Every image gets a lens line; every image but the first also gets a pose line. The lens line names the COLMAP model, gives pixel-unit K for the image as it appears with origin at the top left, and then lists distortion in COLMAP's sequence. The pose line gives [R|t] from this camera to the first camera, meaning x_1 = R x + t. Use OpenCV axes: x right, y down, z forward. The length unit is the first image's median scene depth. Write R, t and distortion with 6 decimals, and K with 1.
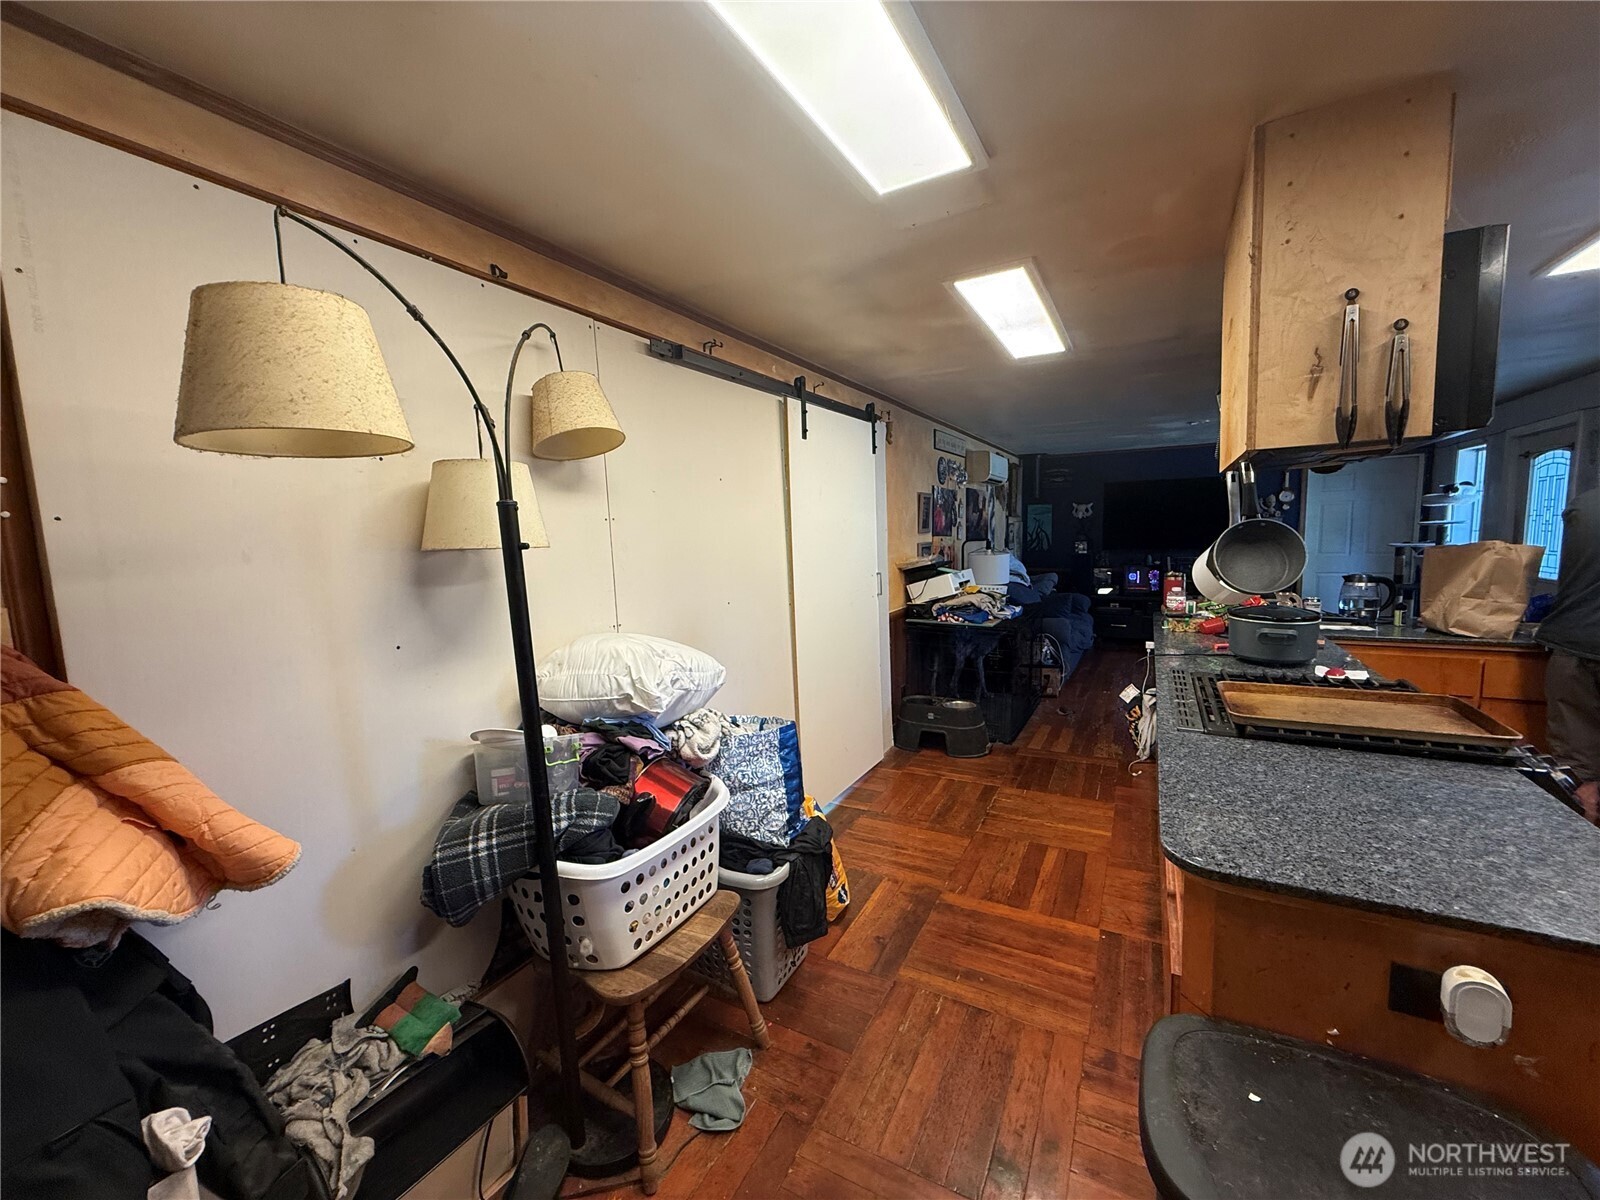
lens RADIAL K [[637.3, 0, 793.2], [0, 637.3, 600.7], [0, 0, 1]] dist [-0.000037, 0.000189]
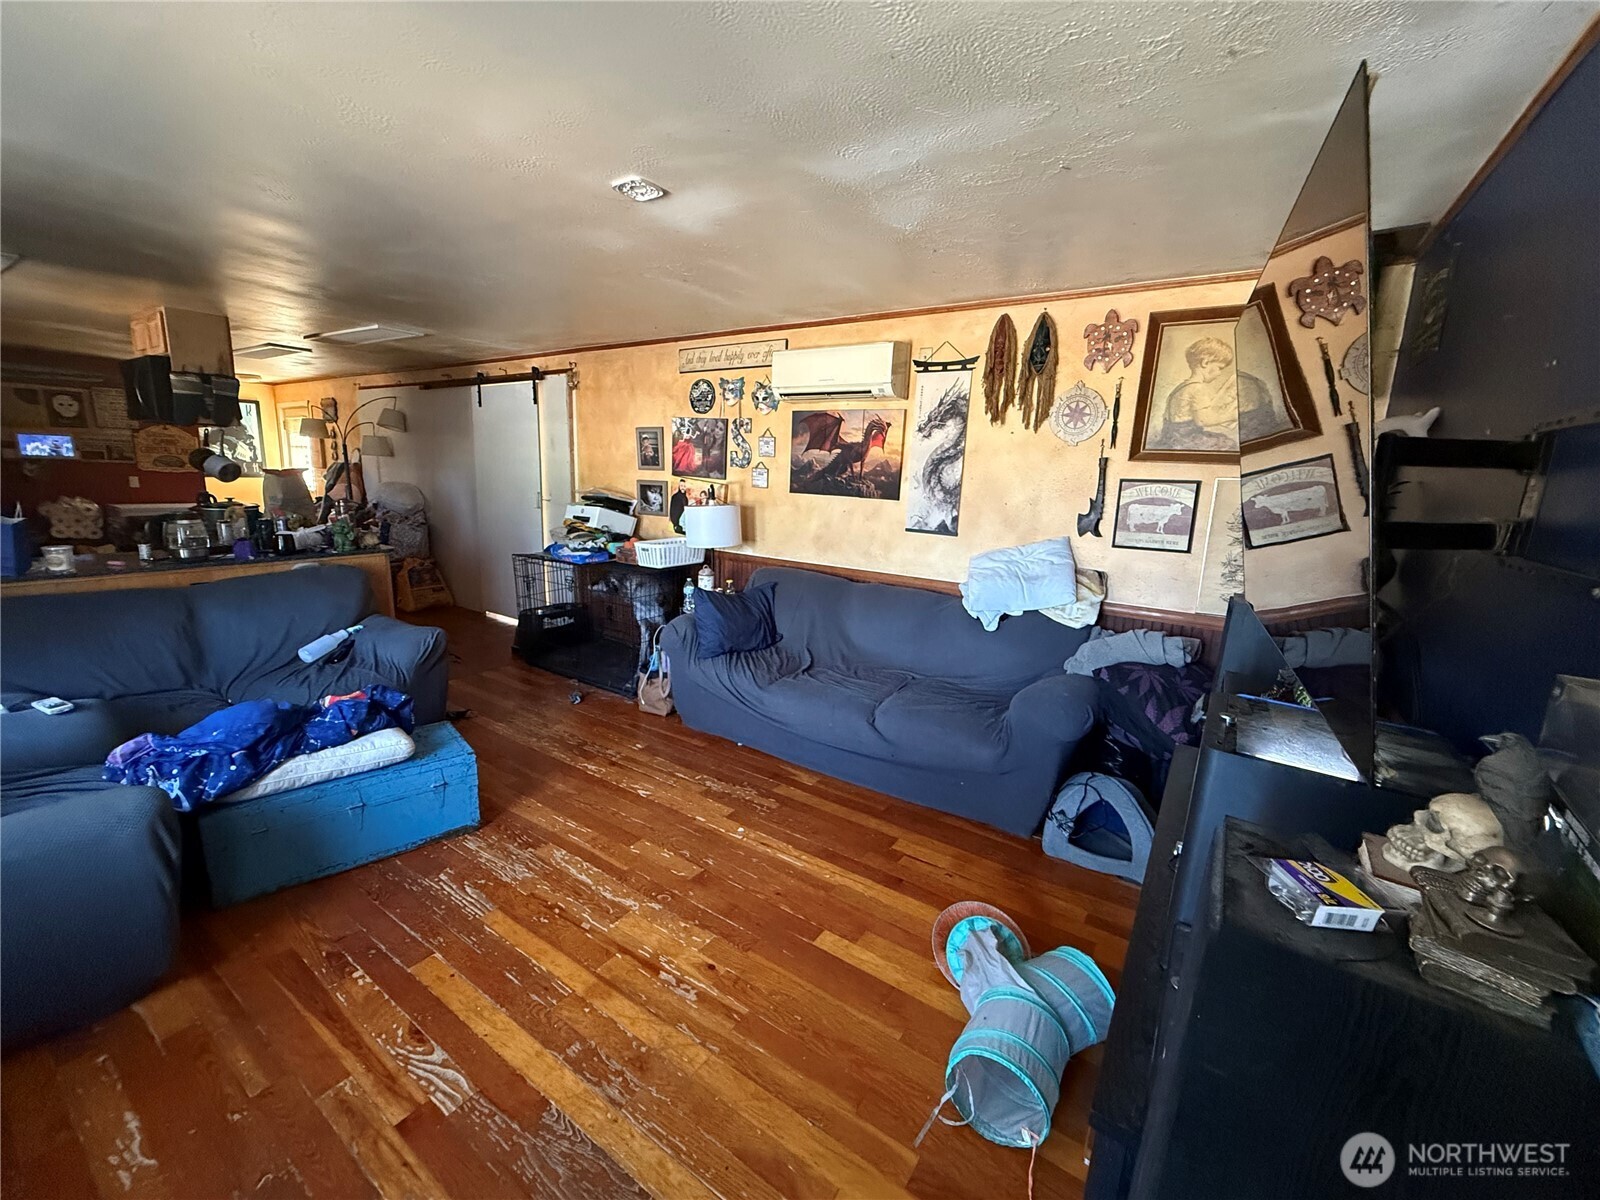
lens RADIAL K [[638.9, 0, 792.6], [0, 638.9, 600.2], [0, 0, 1]] dist [0.001910, -0.000087]
pose [[-0.082306, 0.228623, -0.970029, 1.386164], [-0.142299, 0.960663, 0.238490, -0.211776], [0.986396, 0.157664, -0.046535, 1.535421]]
